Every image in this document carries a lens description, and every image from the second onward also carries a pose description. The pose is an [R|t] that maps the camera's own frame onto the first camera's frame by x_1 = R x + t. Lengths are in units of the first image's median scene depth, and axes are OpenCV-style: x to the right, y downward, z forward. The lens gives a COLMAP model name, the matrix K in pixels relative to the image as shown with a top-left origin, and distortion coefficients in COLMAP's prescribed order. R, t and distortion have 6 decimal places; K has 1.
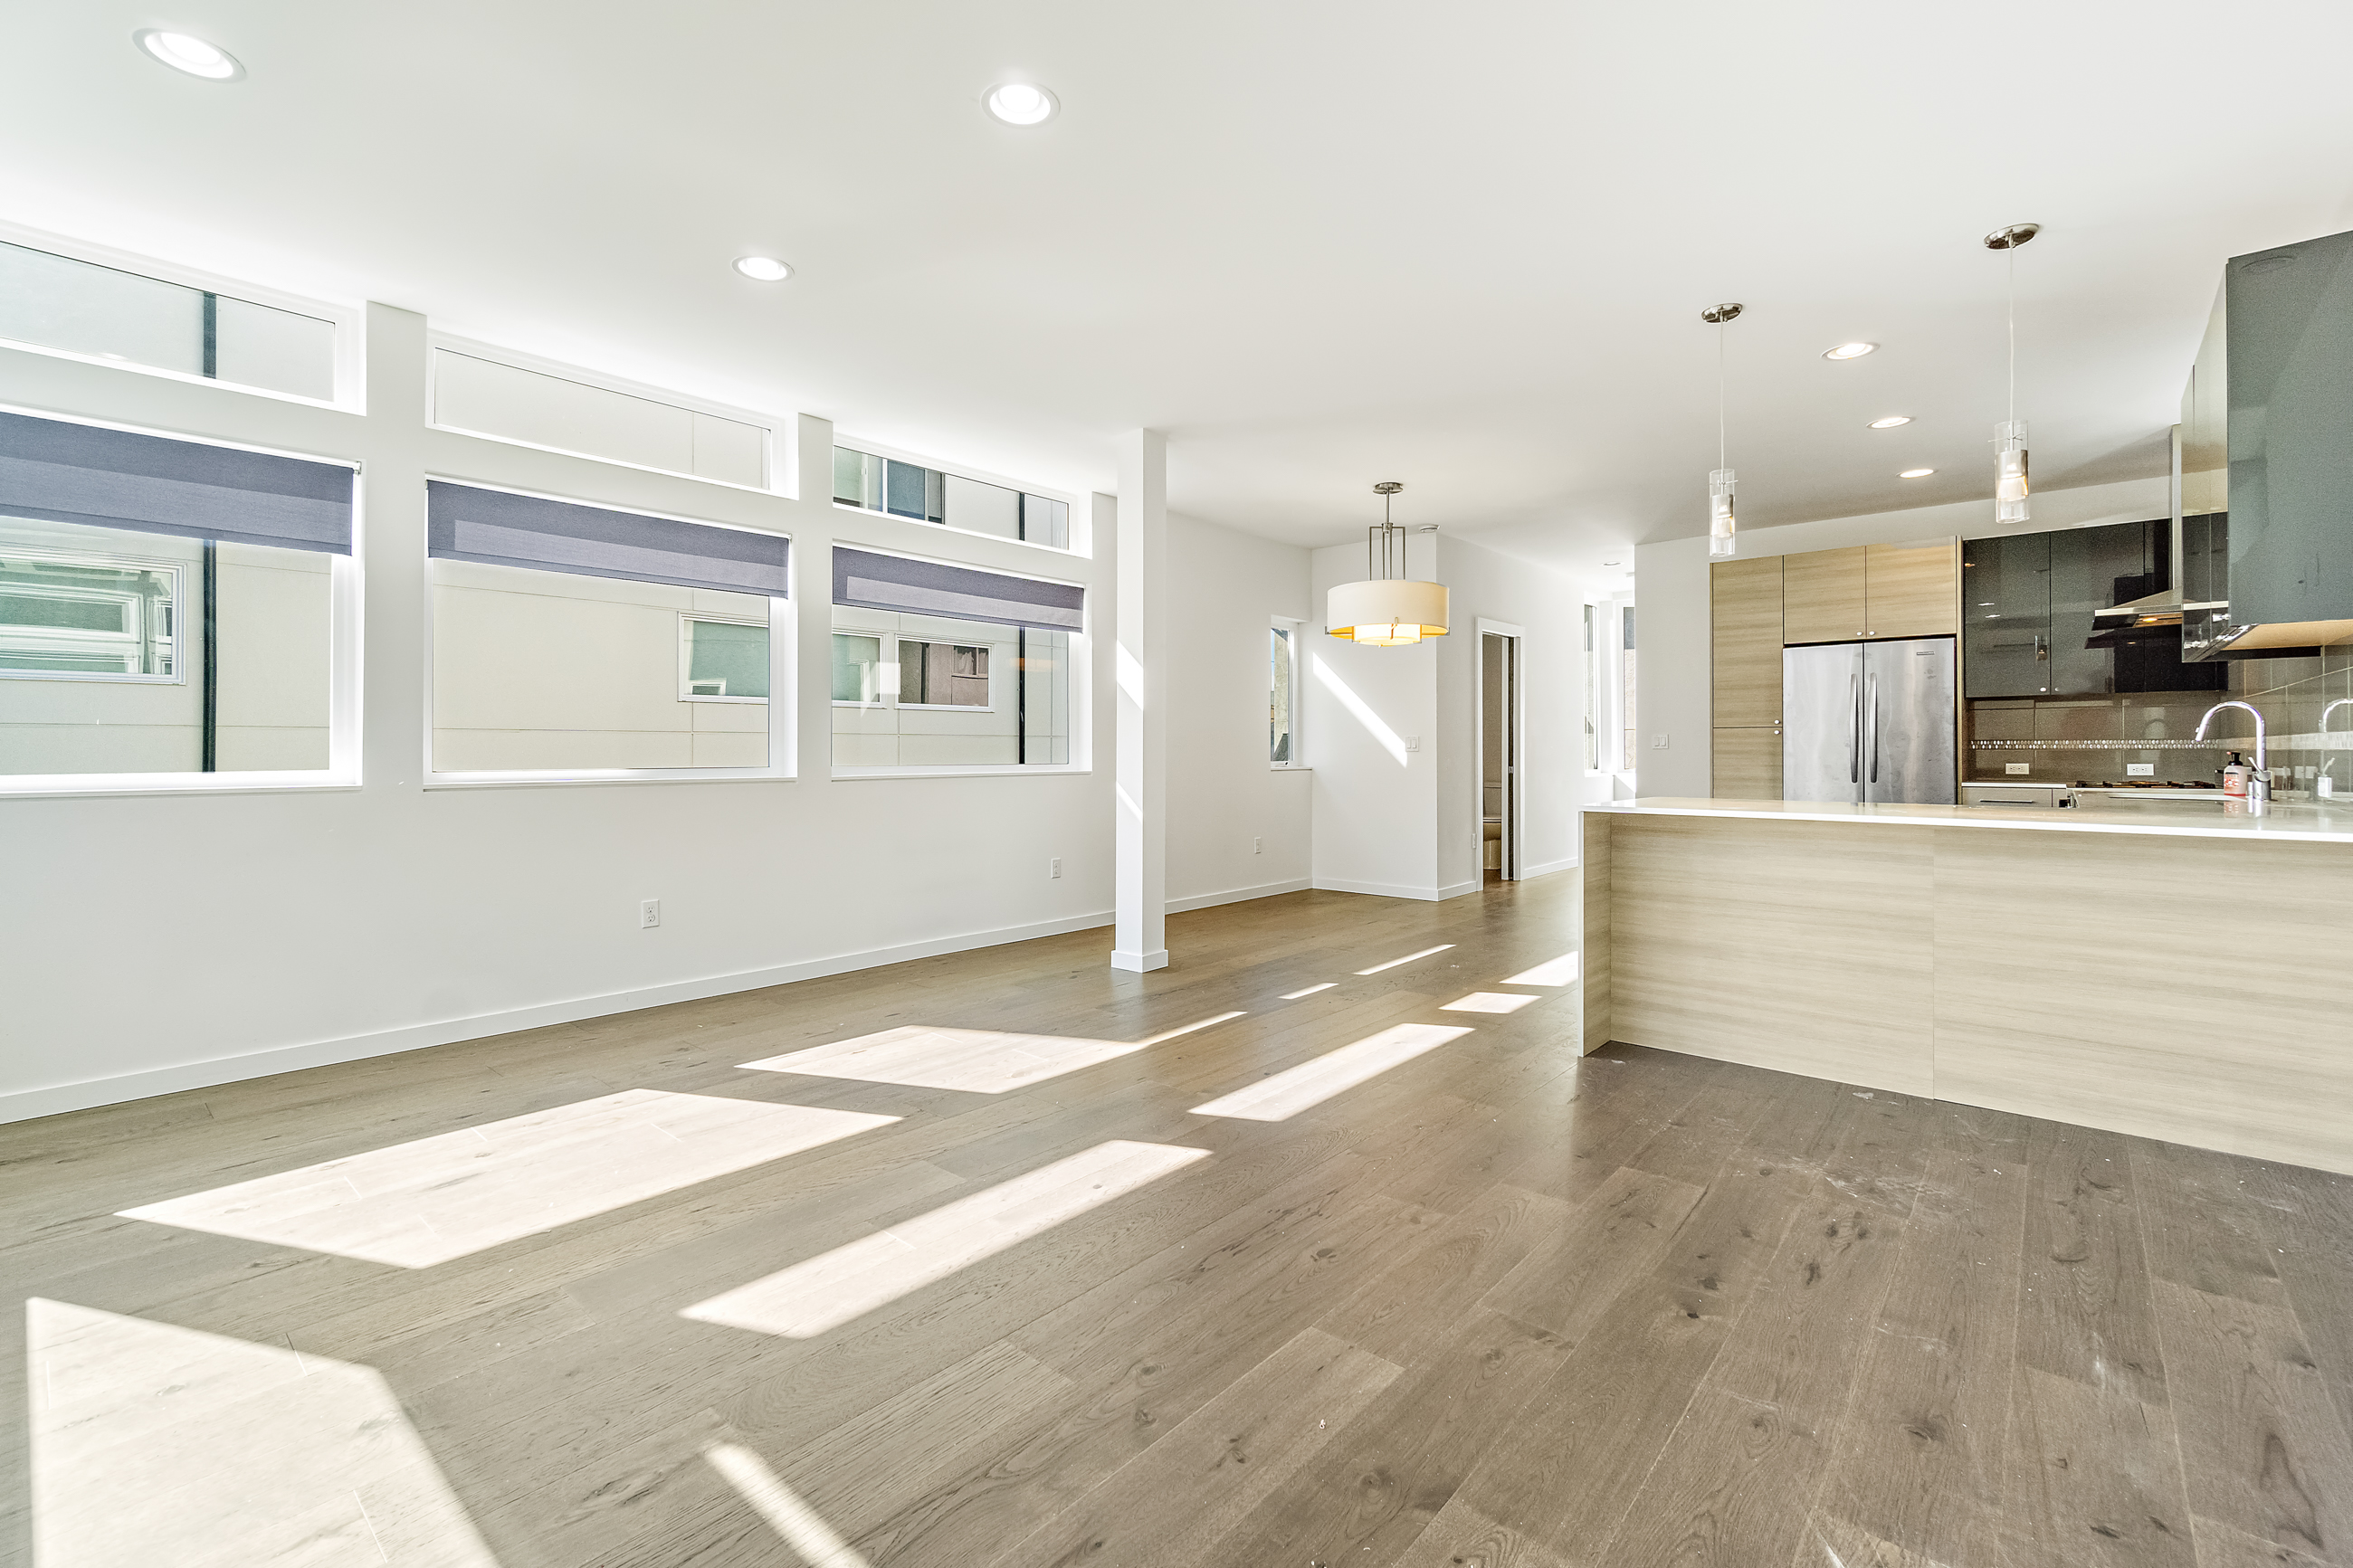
lens RADIAL K [[1038.1, 0, 1127.2], [0, 1038.1, 750.9], [0, 0, 1]] dist [-0.004713, 0.001073]
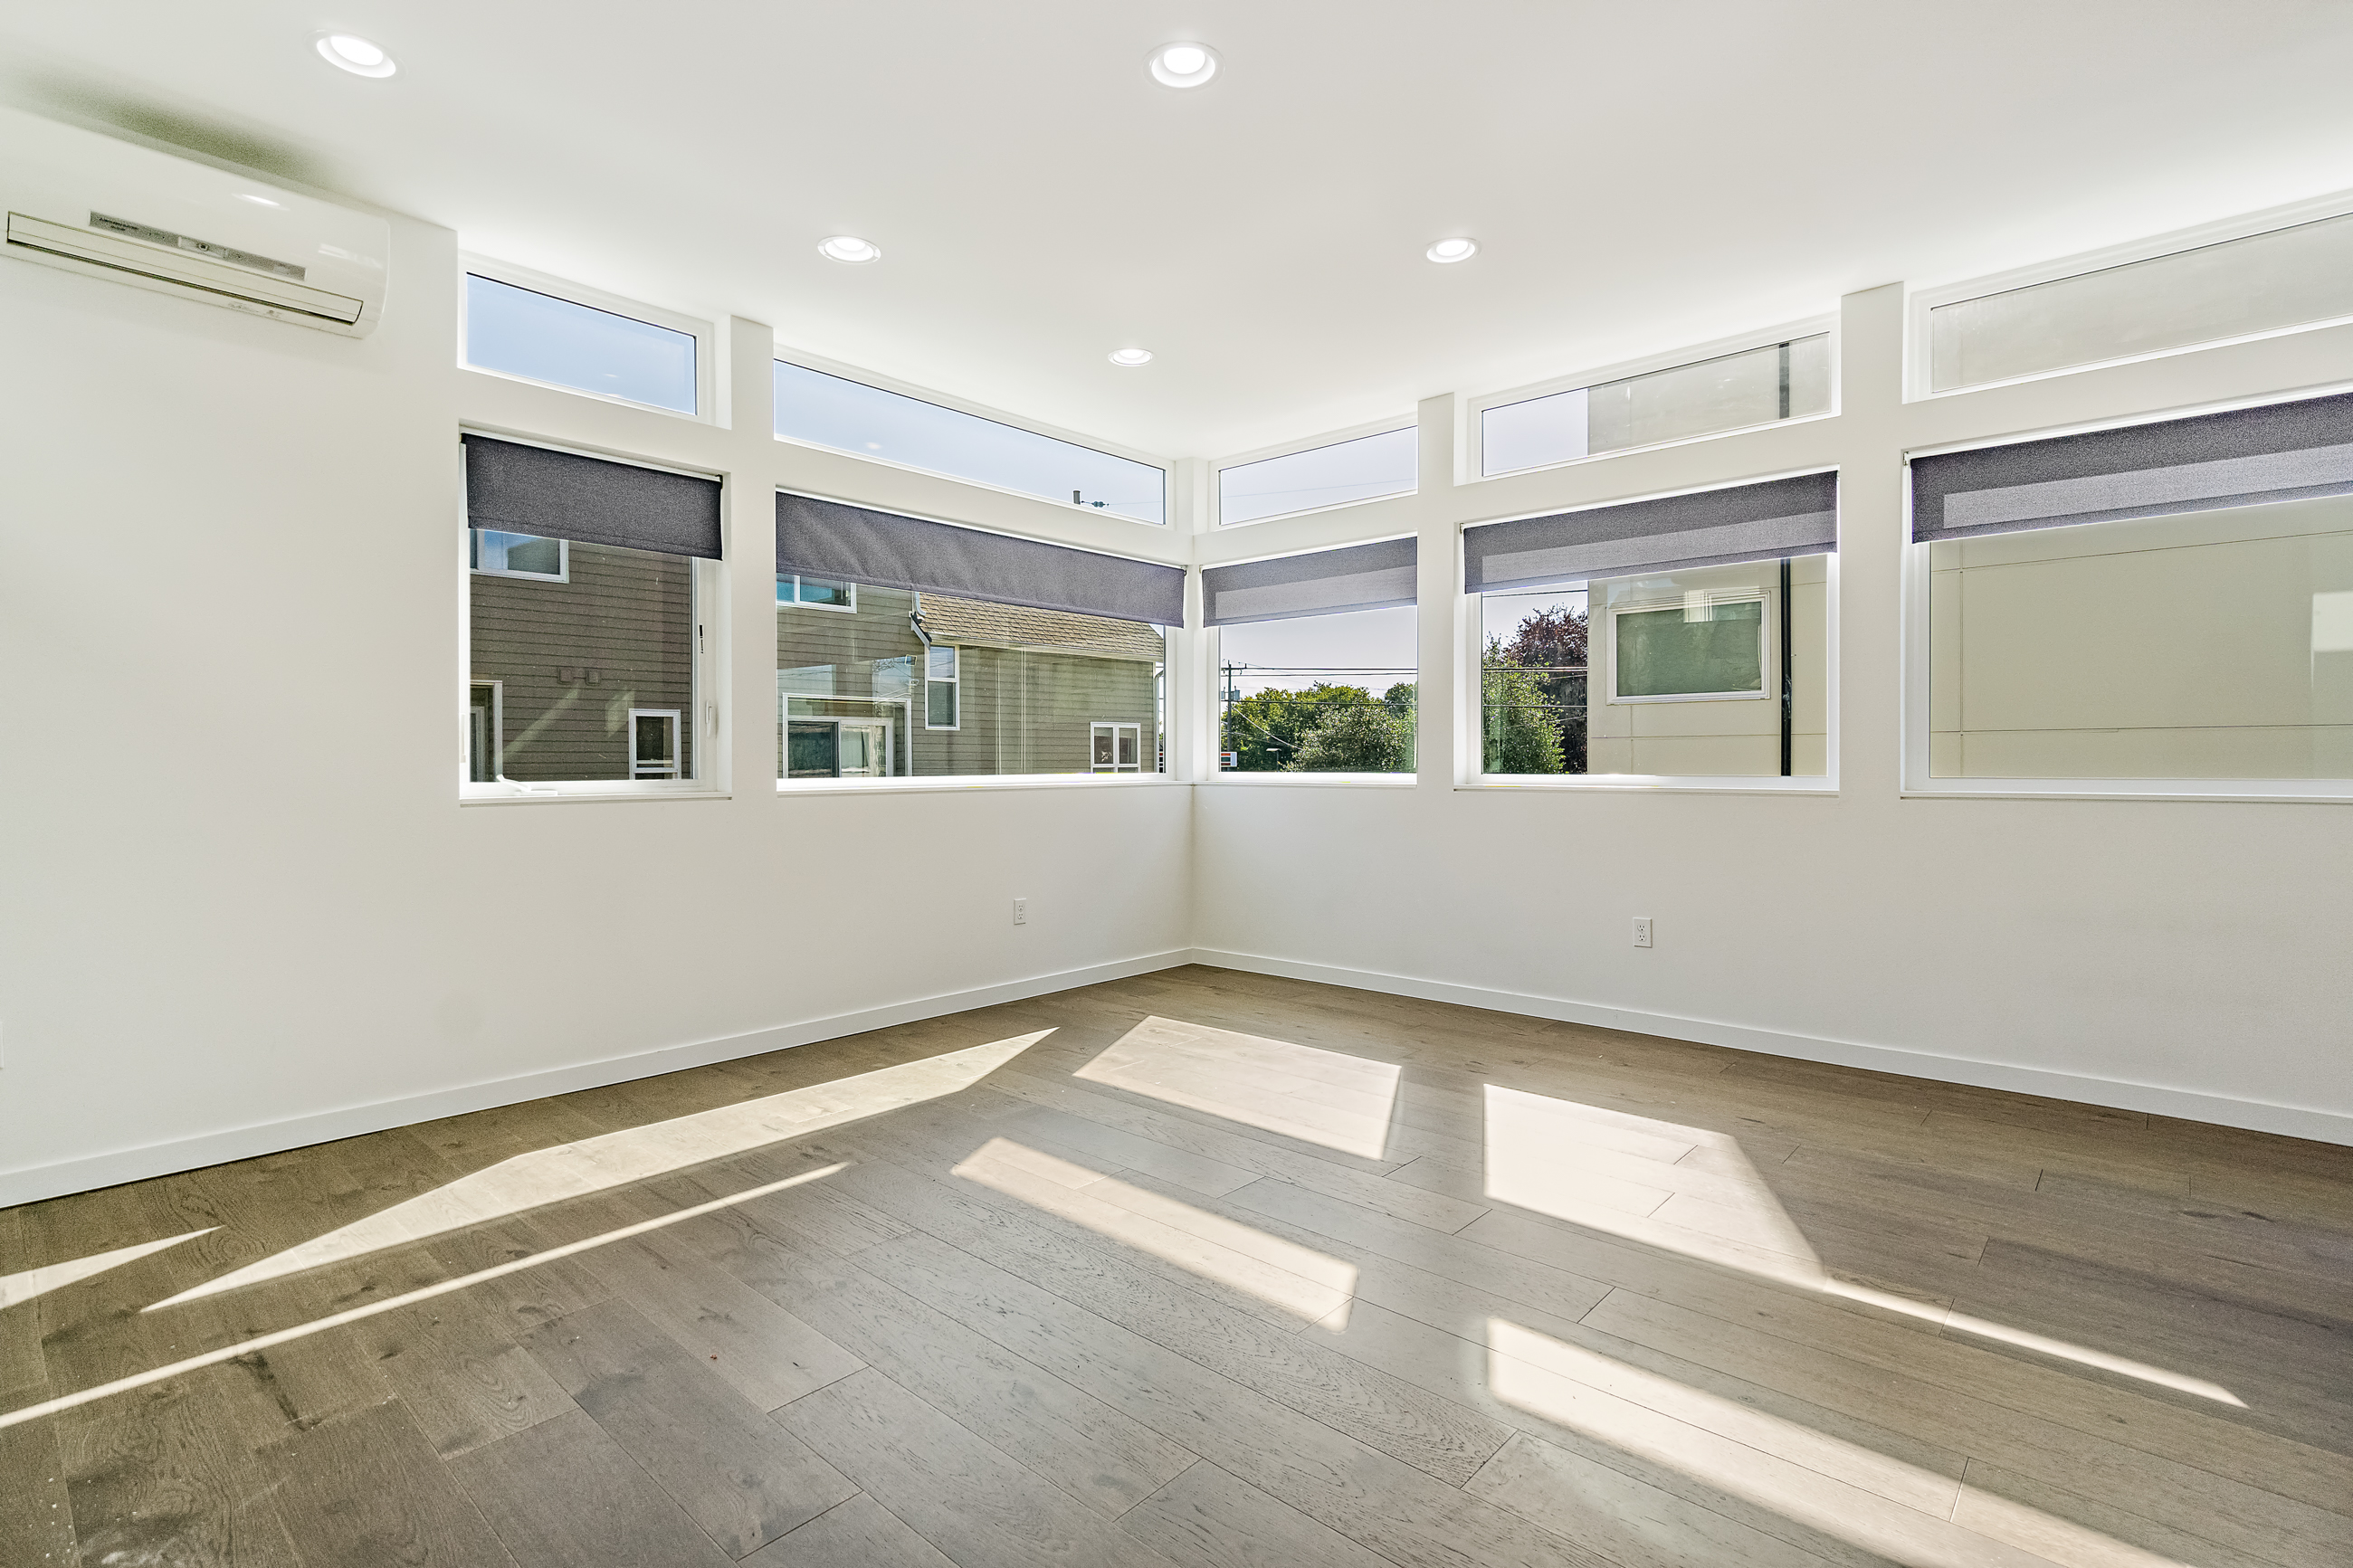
lens RADIAL K [[1126.8, 0, 1170.3], [0, 1126.8, 777.3], [0, 0, 1]] dist [-0.000214, -0.000159]
pose [[-0.003124, 0.015666, -0.999872, 0.710592], [0.003544, 0.999871, 0.015655, 0.002193], [0.999989, -0.003494, -0.003179, 0.760930]]
